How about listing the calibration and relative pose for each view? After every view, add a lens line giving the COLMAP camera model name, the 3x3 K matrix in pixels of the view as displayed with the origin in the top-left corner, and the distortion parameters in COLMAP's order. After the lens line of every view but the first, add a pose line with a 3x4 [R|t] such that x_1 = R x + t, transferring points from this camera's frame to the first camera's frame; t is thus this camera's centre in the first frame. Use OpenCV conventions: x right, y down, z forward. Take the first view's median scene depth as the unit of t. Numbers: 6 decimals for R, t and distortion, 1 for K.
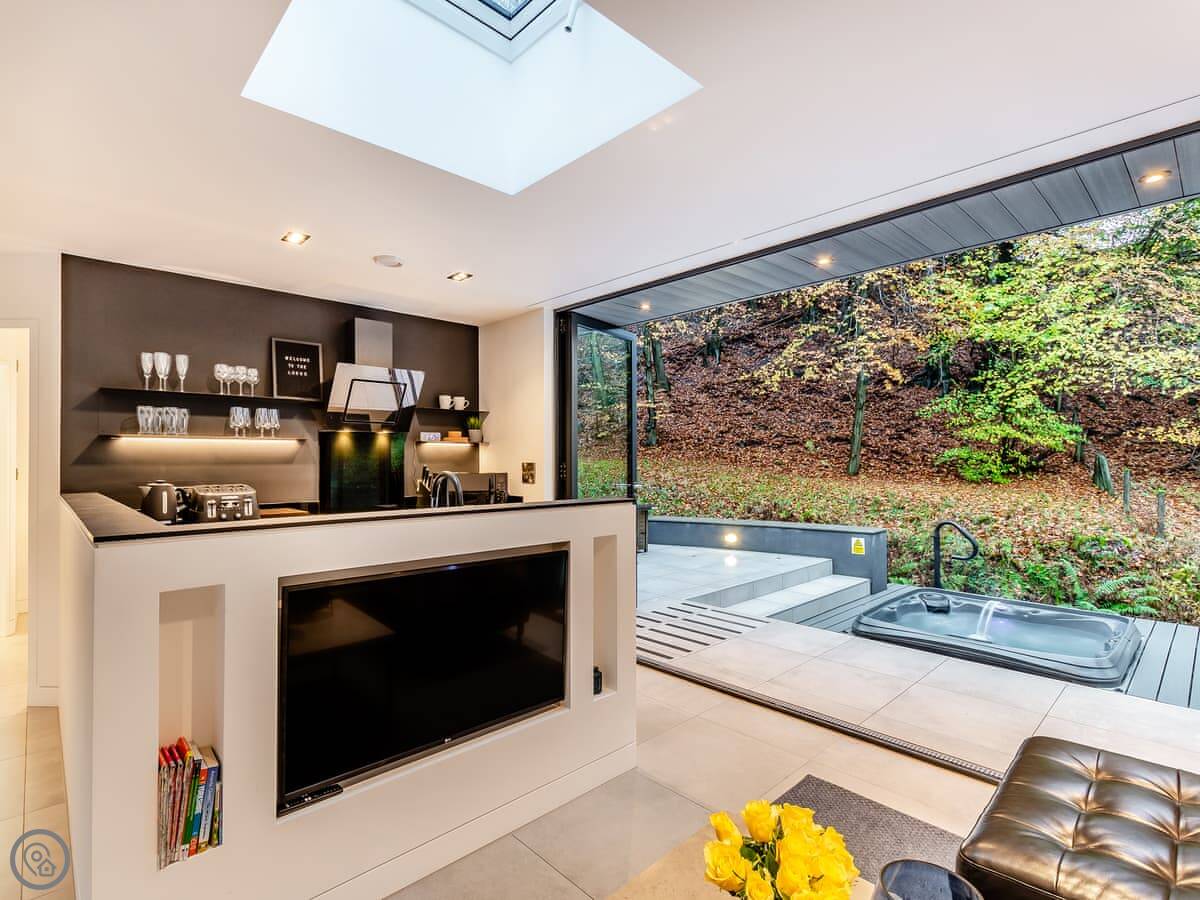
lens RADIAL K [[591.1, 0, 627.6], [0, 591.1, 451.4], [0, 0, 1]] dist [0.003401, -0.001328]
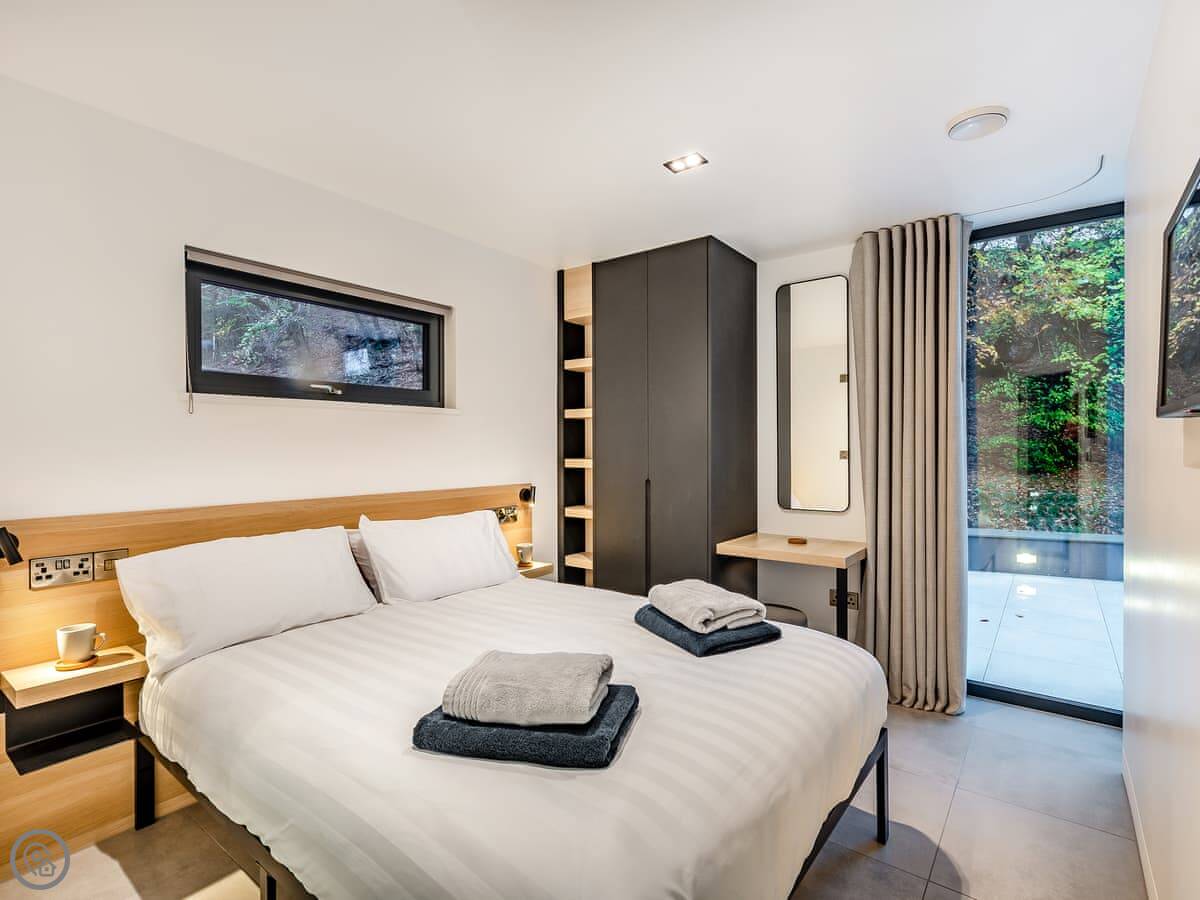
lens RADIAL K [[591.1, 0, 608.8], [0, 591.1, 454.4], [0, 0, 1]] dist [0.003401, -0.001328]
pose [[0.990168, -0.000029, 0.139886, -0.825959], [-0.003438, 0.999693, 0.024539, 0.014385], [-0.139843, -0.024778, 0.989864, 0.771223]]
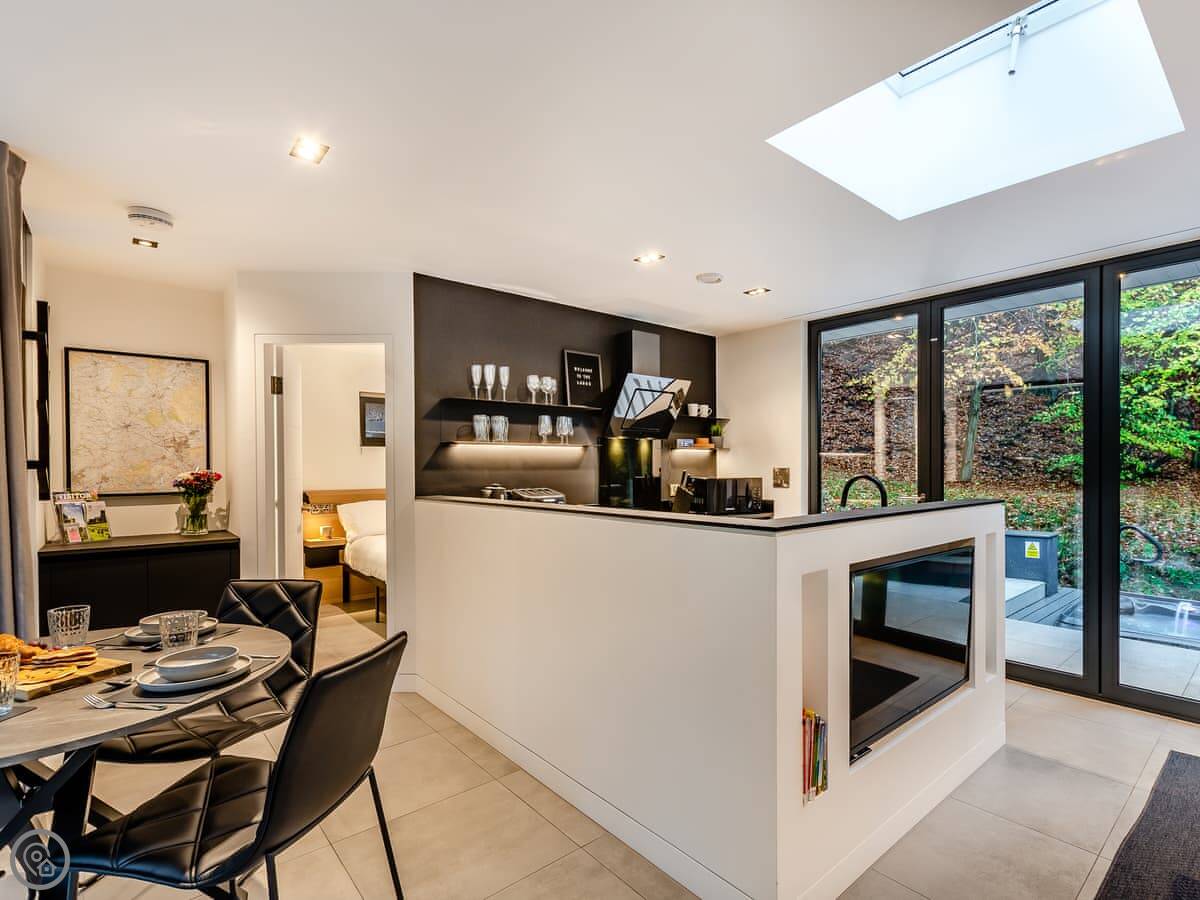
lens RADIAL K [[591.1, 0, 673.6], [0, 591.1, 470.6], [0, 0, 1]] dist [0.003401, -0.001328]
pose [[0.999780, 0.000174, -0.020985, -0.345157], [0.000282, 0.999764, 0.021714, 0.001024], [0.020983, -0.021716, 0.999544, -0.052576]]
